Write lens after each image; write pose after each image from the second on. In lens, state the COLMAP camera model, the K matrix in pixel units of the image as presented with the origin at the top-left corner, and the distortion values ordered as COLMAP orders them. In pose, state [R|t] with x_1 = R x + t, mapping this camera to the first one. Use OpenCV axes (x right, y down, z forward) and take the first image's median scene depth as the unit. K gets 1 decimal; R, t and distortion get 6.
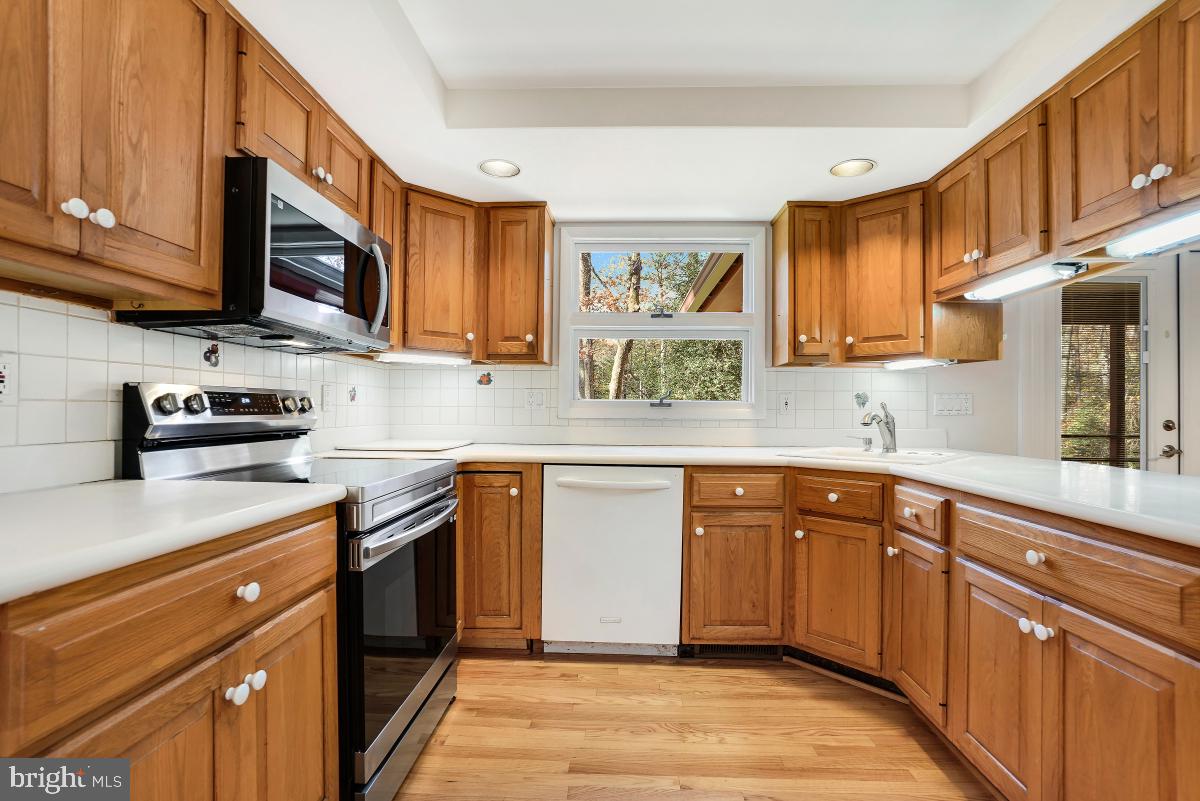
lens RADIAL K [[542.5, 0, 600.2], [0, 542.5, 407.9], [0, 0, 1]] dist [-0.028872, 0.006890]
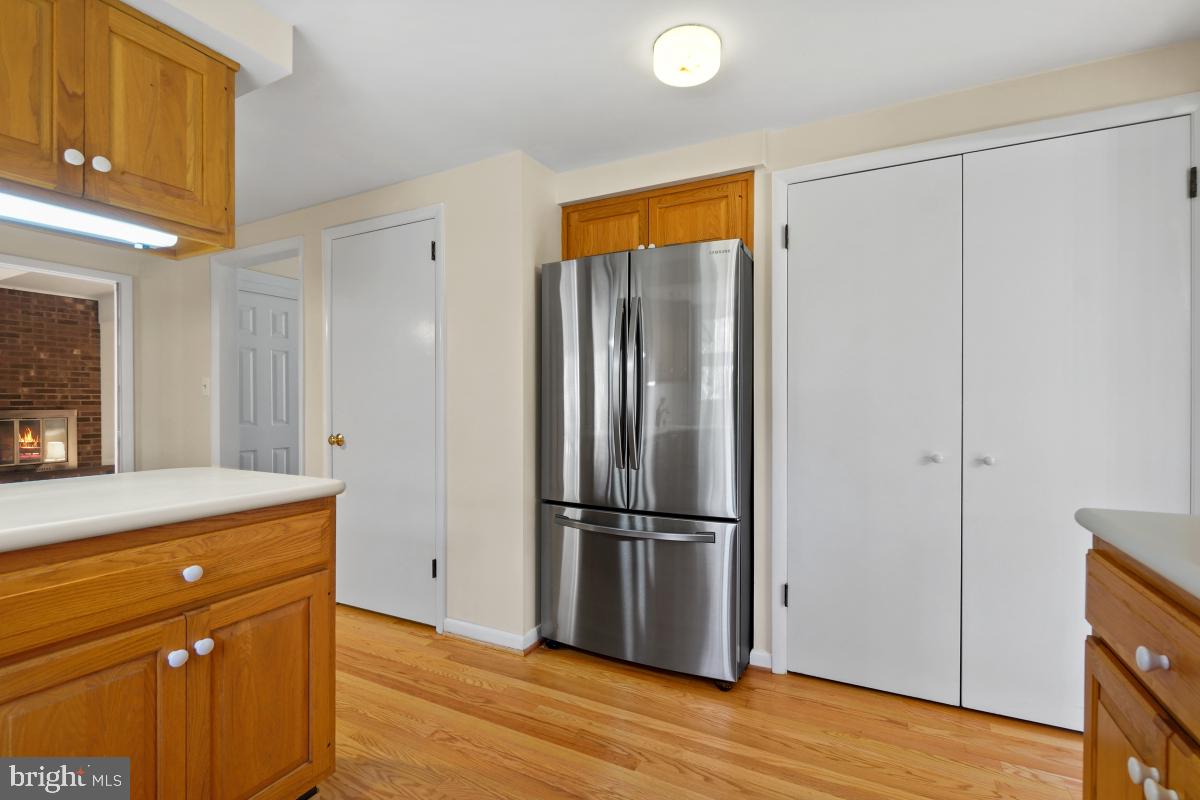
lens RADIAL K [[542.5, 0, 603.4], [0, 542.5, 400.7], [0, 0, 1]] dist [-0.028872, 0.006890]
pose [[-0.902332, -0.003040, 0.431030, -0.107827], [-0.004985, 0.999982, -0.003385, -0.006323], [-0.431012, -0.005203, -0.902331, 0.792117]]
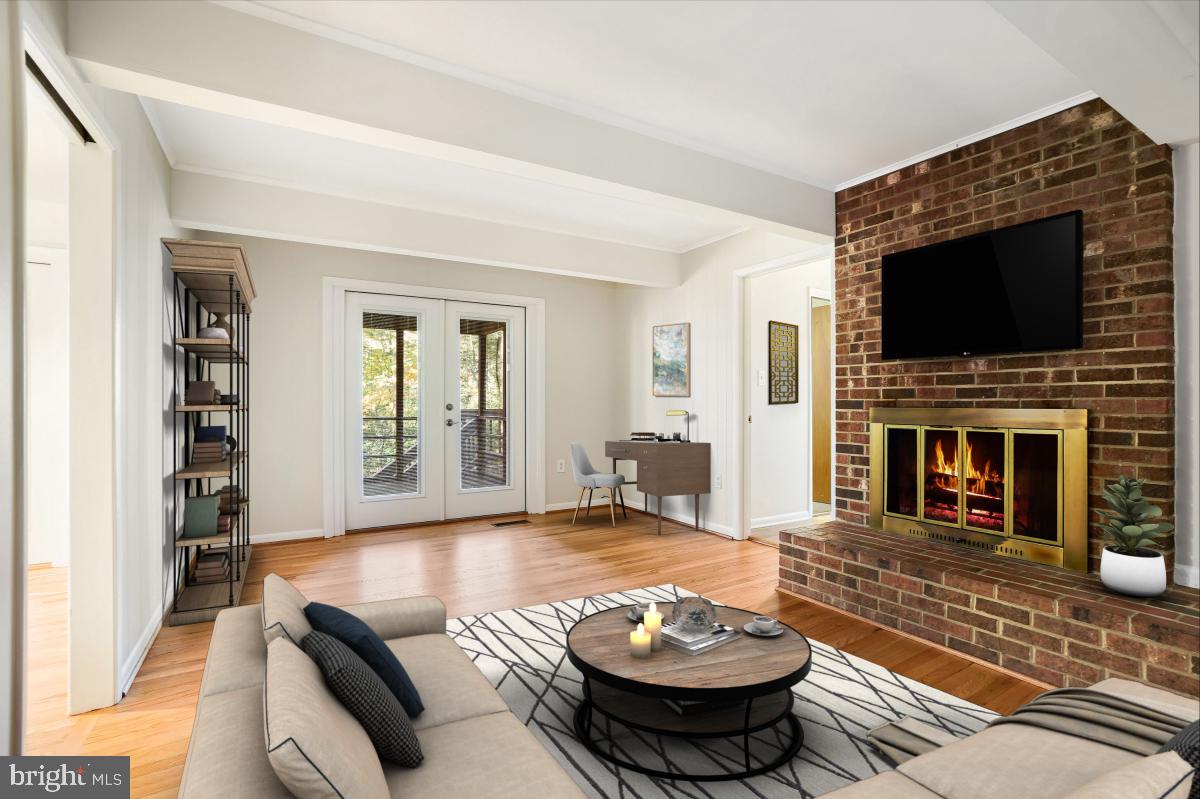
lens RADIAL K [[542.5, 0, 596.6], [0, 542.5, 400.7], [0, 0, 1]] dist [-0.028872, 0.006890]
pose [[0.834978, -0.002397, 0.550278, 2.219954], [0.000592, 0.999994, 0.003457, 0.023764], [-0.550283, -0.002560, 0.834974, -0.827218]]
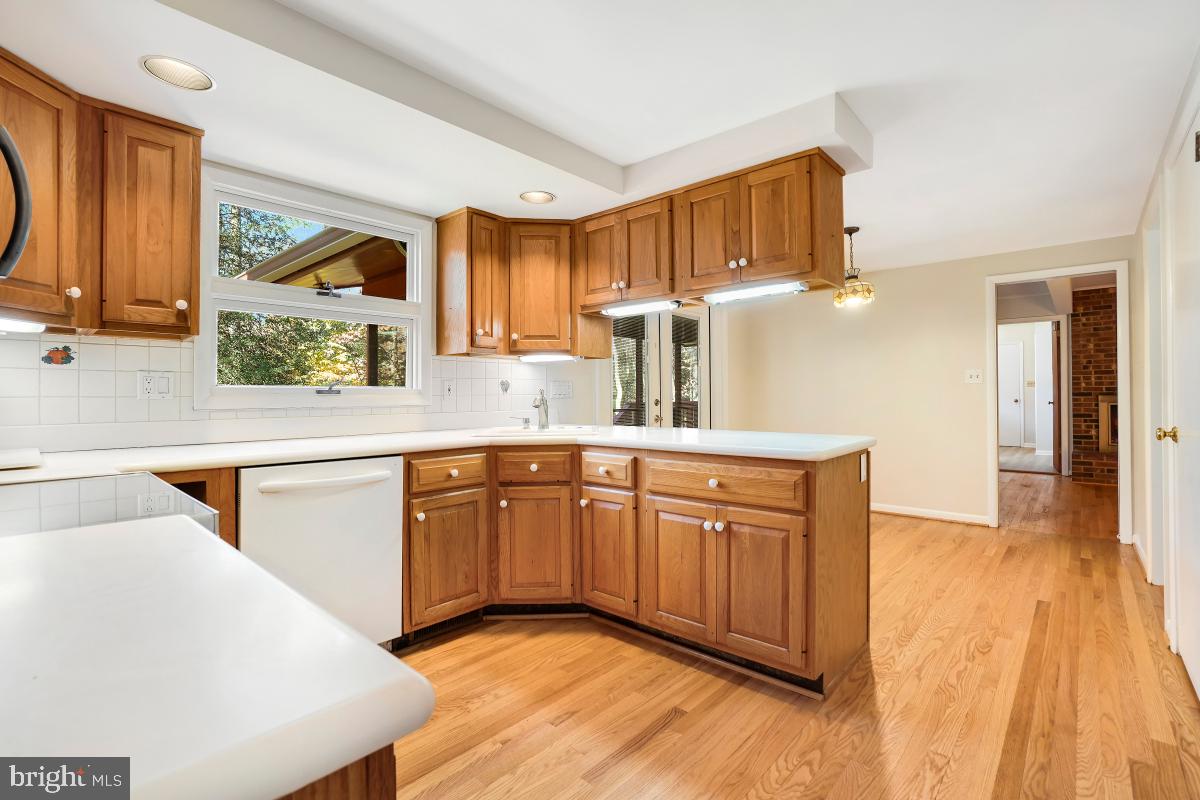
lens RADIAL K [[542.5, 0, 603.4], [0, 542.5, 391.6], [0, 0, 1]] dist [-0.028872, 0.006890]
pose [[0.650587, -0.007302, 0.759396, -0.358426], [0.009129, 0.999957, 0.001795, -0.004917], [-0.759377, 0.005765, 0.650626, 0.084373]]
